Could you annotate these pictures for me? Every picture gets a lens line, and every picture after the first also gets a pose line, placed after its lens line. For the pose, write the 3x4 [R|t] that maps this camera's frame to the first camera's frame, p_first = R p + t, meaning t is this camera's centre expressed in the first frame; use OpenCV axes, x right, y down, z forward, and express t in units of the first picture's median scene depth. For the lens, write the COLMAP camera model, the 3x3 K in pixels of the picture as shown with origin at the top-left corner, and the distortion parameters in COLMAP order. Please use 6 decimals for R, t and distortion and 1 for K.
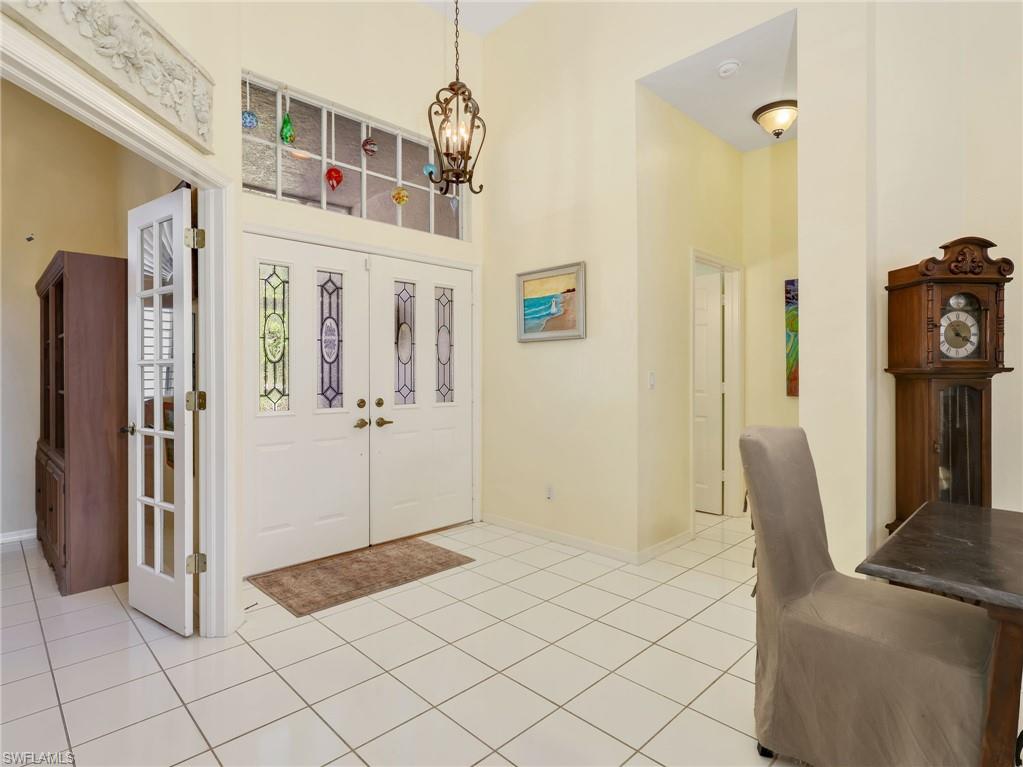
lens RADIAL K [[537.2, 0, 513.7], [0, 537.2, 382.0], [0, 0, 1]] dist [-0.004733, -0.000127]
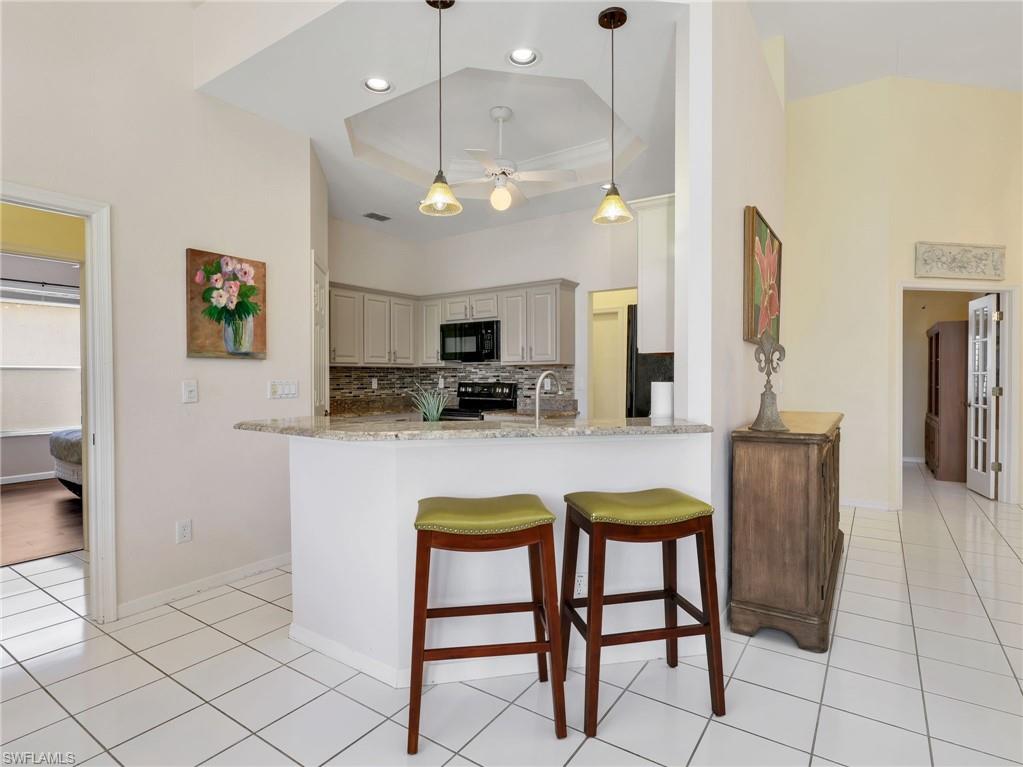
lens RADIAL K [[537.2, 0, 517.8], [0, 537.2, 384.0], [0, 0, 1]] dist [-0.004733, -0.000127]
pose [[0.198045, 0.011575, -0.980125, 1.048088], [-0.004140, 0.999931, 0.010972, -0.010218], [0.980184, 0.001884, 0.198079, -1.217325]]
